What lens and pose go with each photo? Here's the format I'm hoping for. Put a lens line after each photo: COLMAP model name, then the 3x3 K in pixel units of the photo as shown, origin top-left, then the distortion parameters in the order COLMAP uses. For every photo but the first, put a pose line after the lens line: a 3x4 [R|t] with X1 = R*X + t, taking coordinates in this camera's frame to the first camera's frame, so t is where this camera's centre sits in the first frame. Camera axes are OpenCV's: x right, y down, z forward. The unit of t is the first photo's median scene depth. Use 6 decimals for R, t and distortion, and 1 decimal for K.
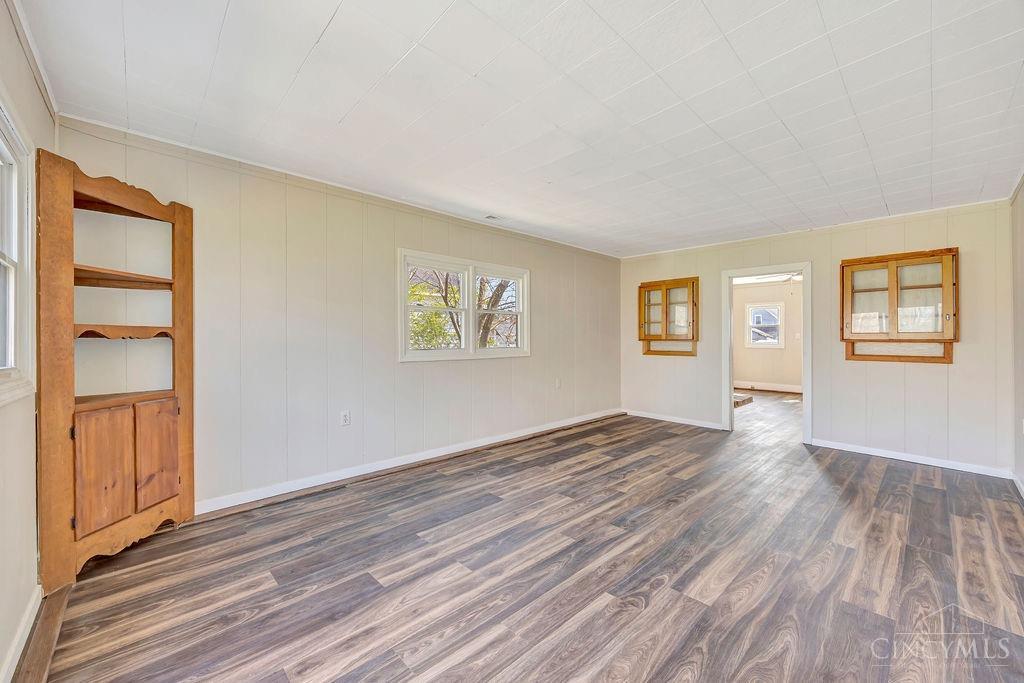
lens RADIAL K [[403.5, 0, 513.7], [0, 403.5, 346.0], [0, 0, 1]] dist [-0.000884, 0.001852]
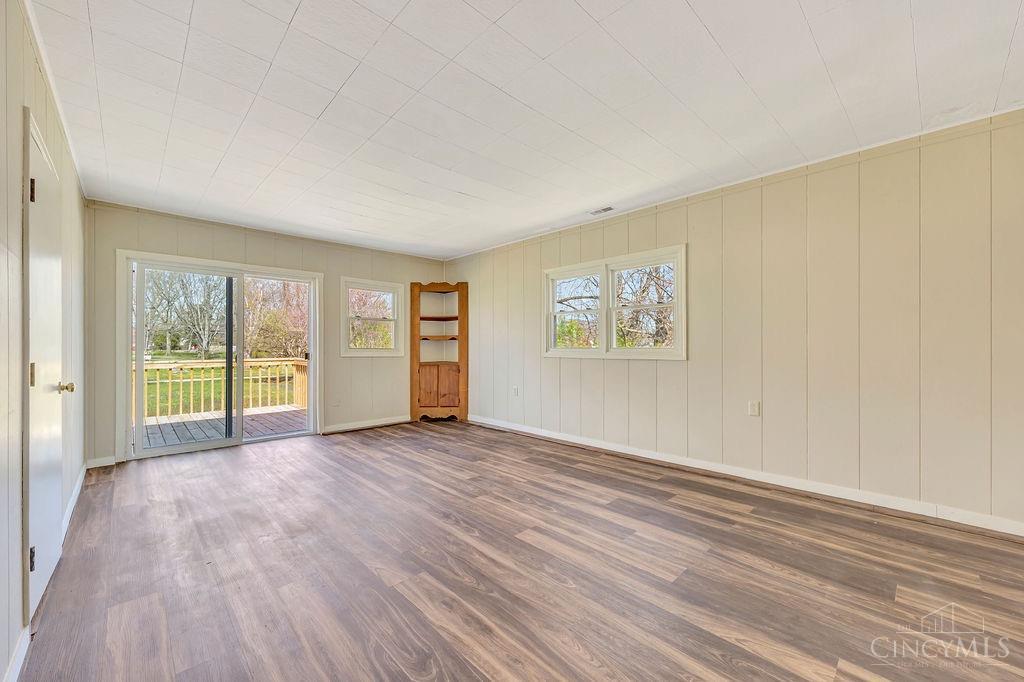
lens RADIAL K [[403.5, 0, 522.5], [0, 403.5, 343.0], [0, 0, 1]] dist [-0.000884, 0.001852]
pose [[0.010321, -0.007091, -0.999922, 1.194430], [-0.012445, 0.999896, -0.007220, 0.006877], [0.999869, 0.012519, 0.010232, 1.071787]]
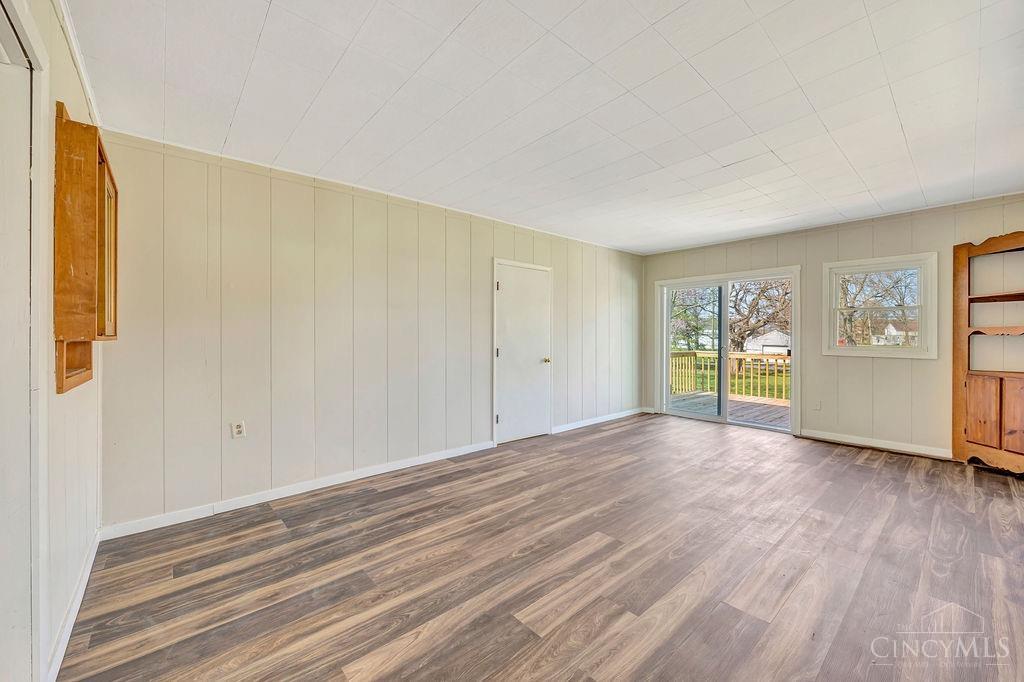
lens RADIAL K [[395.9, 0, 516.4], [0, 395.9, 336.6], [0, 0, 1]] dist [0.001266, 0.000087]
pose [[-0.999094, -0.000397, 0.042560, 0.577598], [0.000135, 0.999922, 0.012479, -0.023474], [-0.042561, 0.012473, -0.999016, 1.815495]]
